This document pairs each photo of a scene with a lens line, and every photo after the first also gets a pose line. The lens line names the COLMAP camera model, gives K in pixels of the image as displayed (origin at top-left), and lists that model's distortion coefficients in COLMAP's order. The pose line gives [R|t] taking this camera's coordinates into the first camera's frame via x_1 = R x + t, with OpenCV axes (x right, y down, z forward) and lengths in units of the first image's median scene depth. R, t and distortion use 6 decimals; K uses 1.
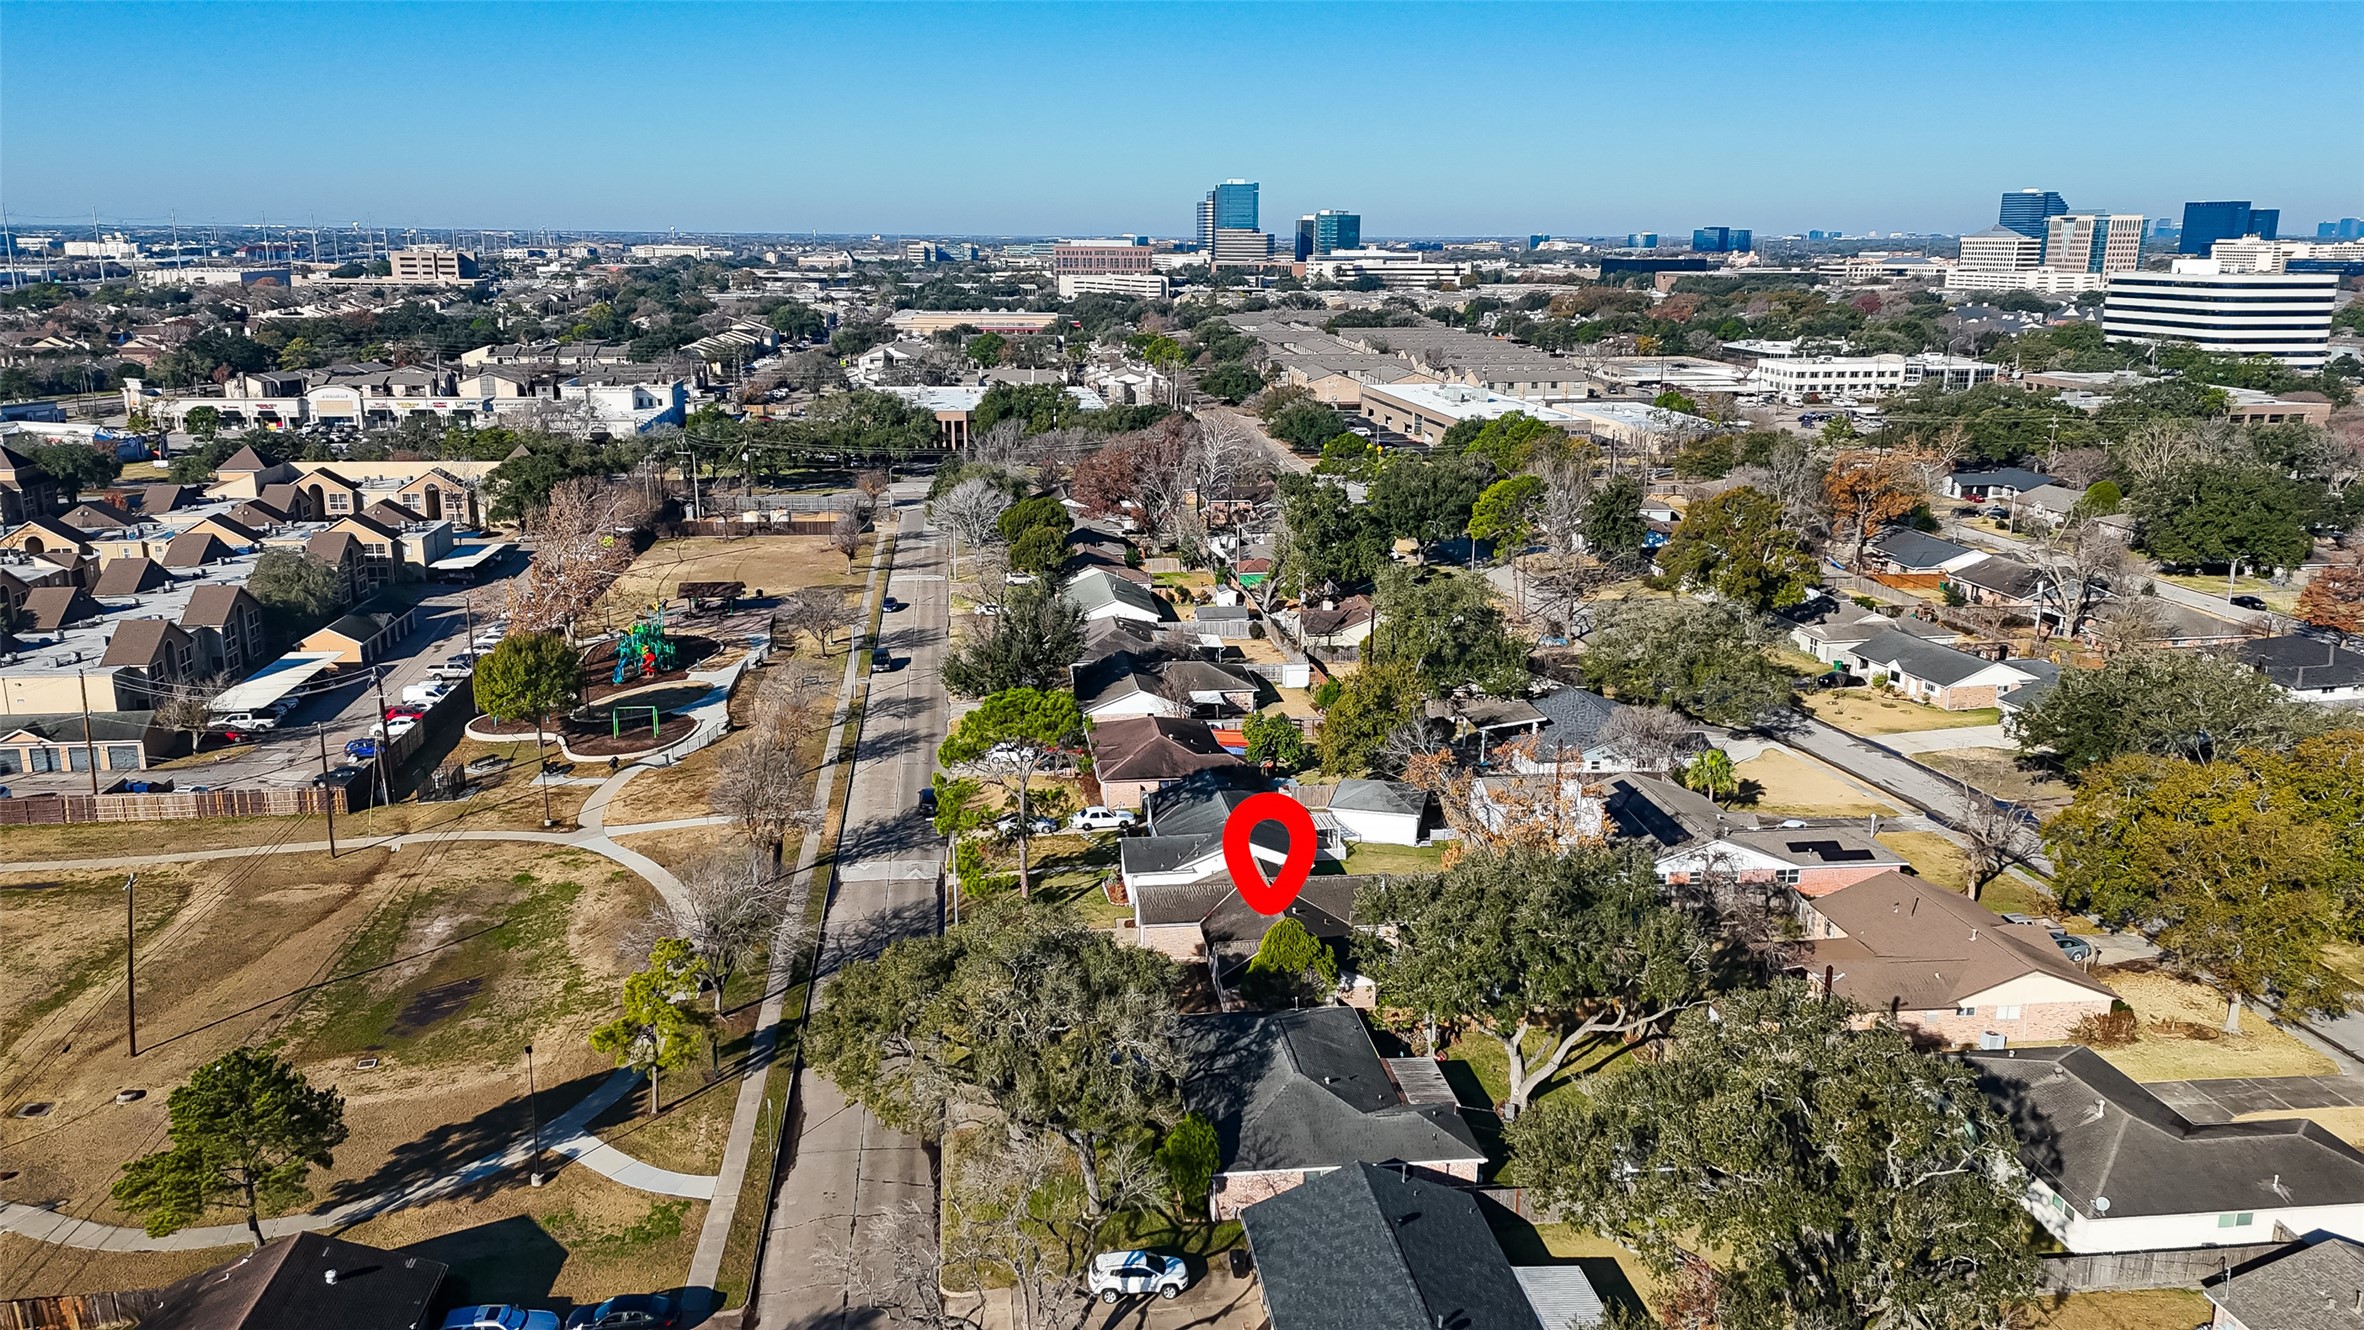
lens RADIAL K [[1658.9, 0, 1182.0], [0, 1658.9, 665.0], [0, 0, 1]] dist [0.003031, -0.000116]
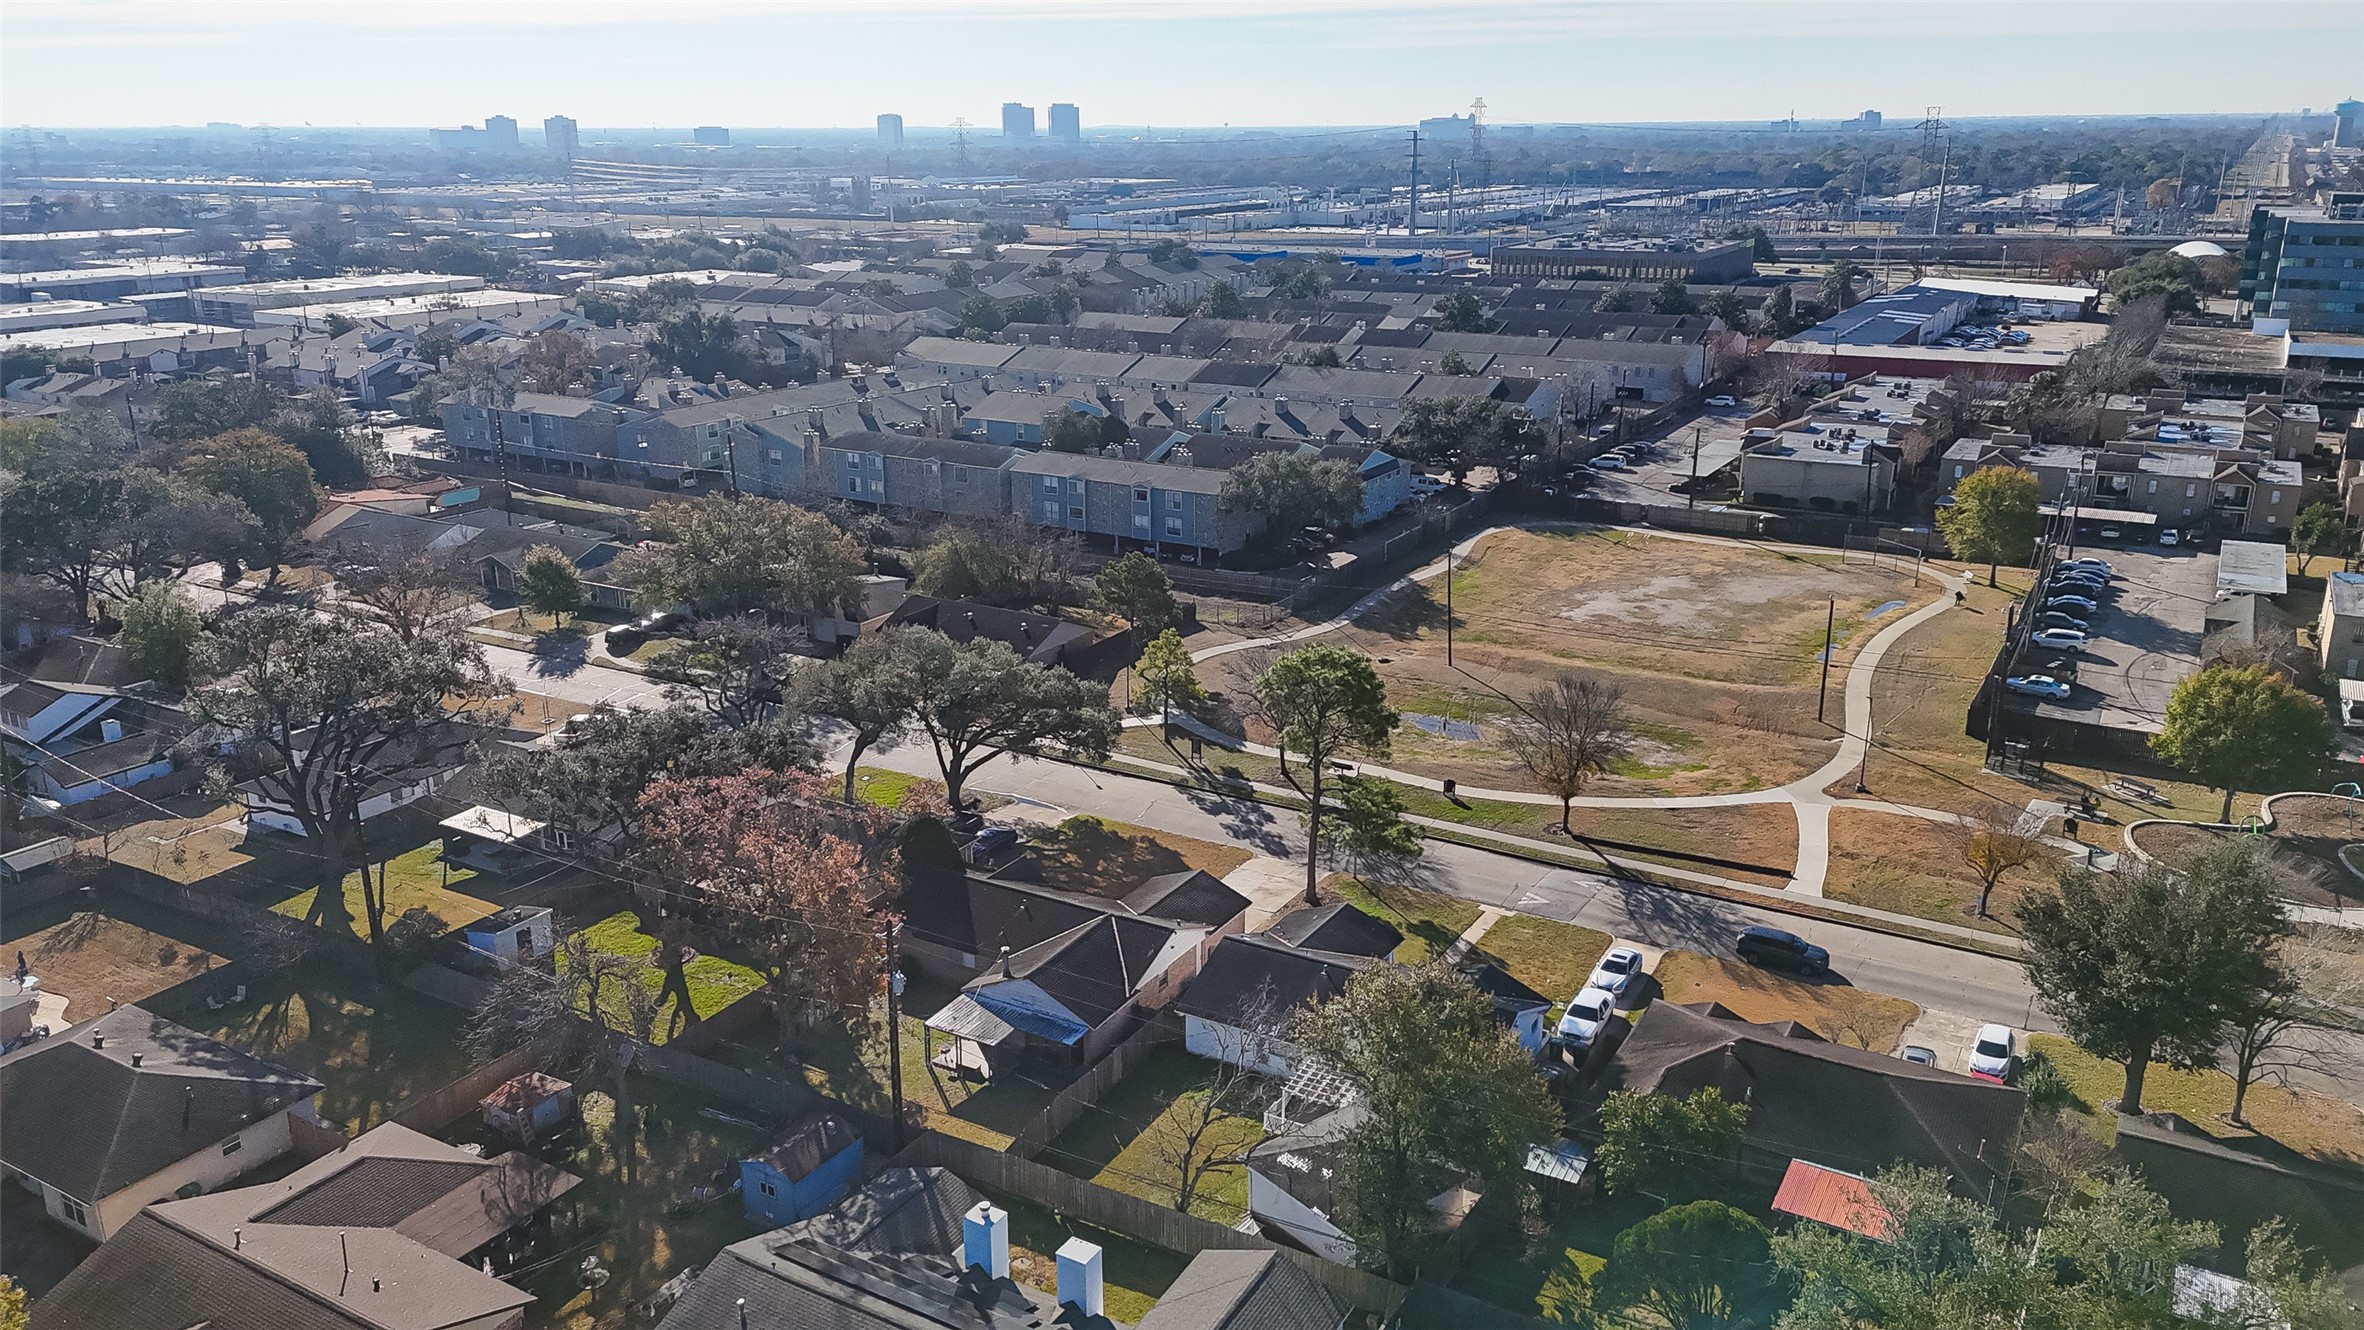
lens RADIAL K [[1746.8, 0, 1182.0], [0, 1746.8, 665.0], [0, 0, 1]] dist [0.047862, -0.002109]
pose [[-0.610865, 0.230267, -0.757510, 0.755596], [-0.195775, 0.883129, 0.426328, -0.409872], [0.767148, 0.408731, -0.494392, 1.601660]]
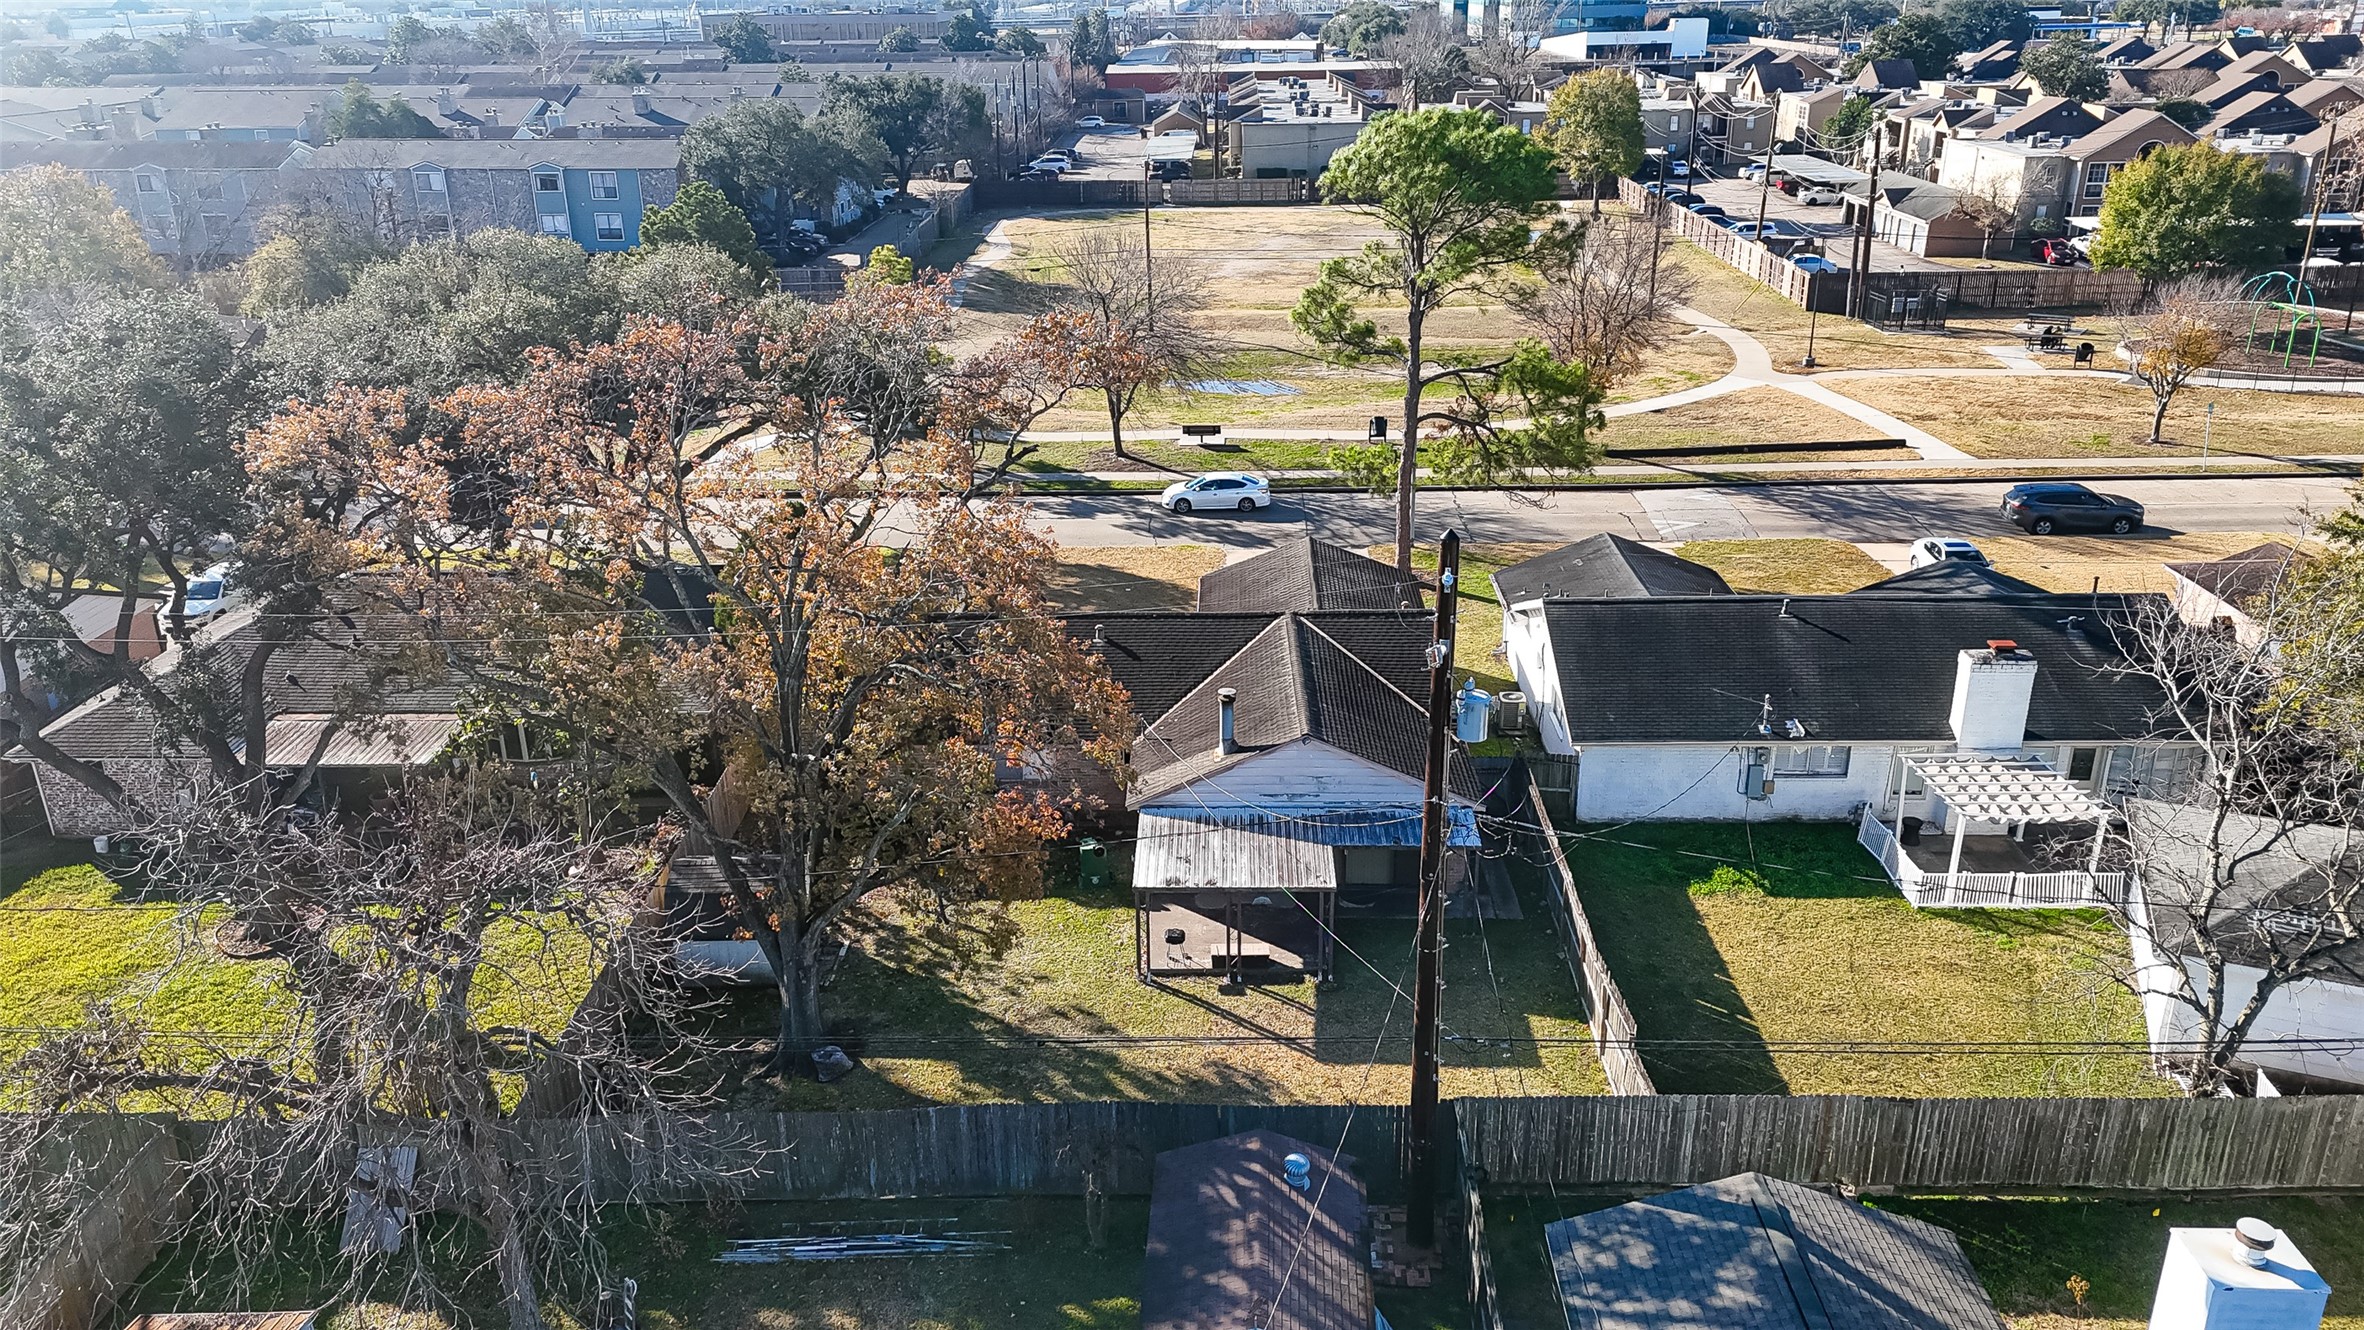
lens RADIAL K [[1796.5, 0, 1182.0], [0, 1796.5, 665.0], [0, 0, 1]] dist [0.041550, -0.001205]
pose [[-0.147295, 0.348196, -0.925777, 0.534734], [-0.223605, 0.900032, 0.374089, -0.018050], [0.963486, 0.262110, -0.054712, 1.135077]]
